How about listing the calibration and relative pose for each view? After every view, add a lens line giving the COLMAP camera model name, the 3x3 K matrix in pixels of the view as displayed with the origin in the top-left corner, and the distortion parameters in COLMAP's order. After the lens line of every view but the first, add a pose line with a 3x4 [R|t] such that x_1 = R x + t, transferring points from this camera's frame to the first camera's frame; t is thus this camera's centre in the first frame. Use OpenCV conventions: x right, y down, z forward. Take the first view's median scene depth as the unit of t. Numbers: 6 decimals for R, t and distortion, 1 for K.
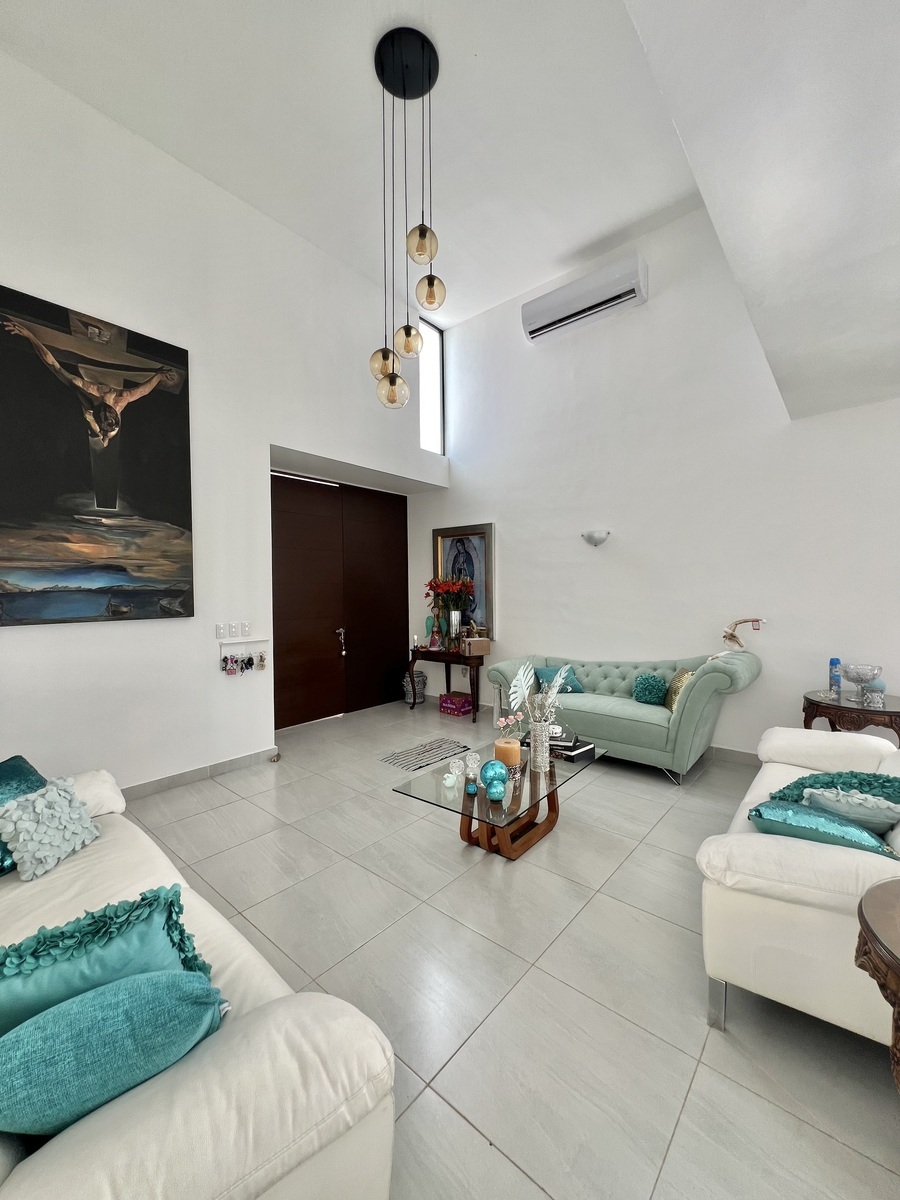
lens RADIAL K [[482.3, 0, 449.9], [0, 482.3, 599.0], [0, 0, 1]] dist [0.003434, 0.000811]
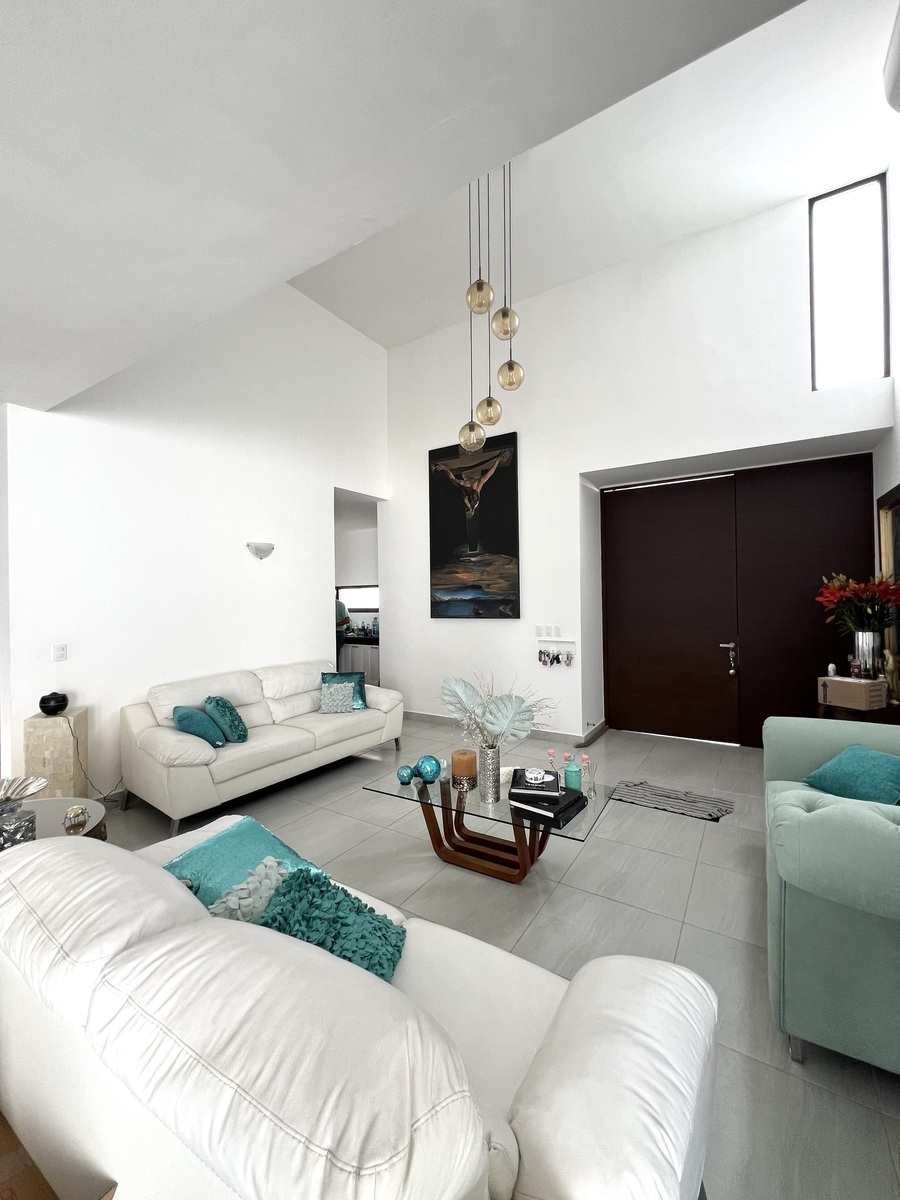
lens RADIAL K [[482.3, 0, 454.7], [0, 482.3, 597.2], [0, 0, 1]] dist [0.003434, 0.000811]
pose [[0.151909, 0.004550, -0.988384, 0.879401], [-0.005006, 0.999980, 0.003834, -0.032220], [0.988382, 0.004365, 0.151928, 0.636876]]
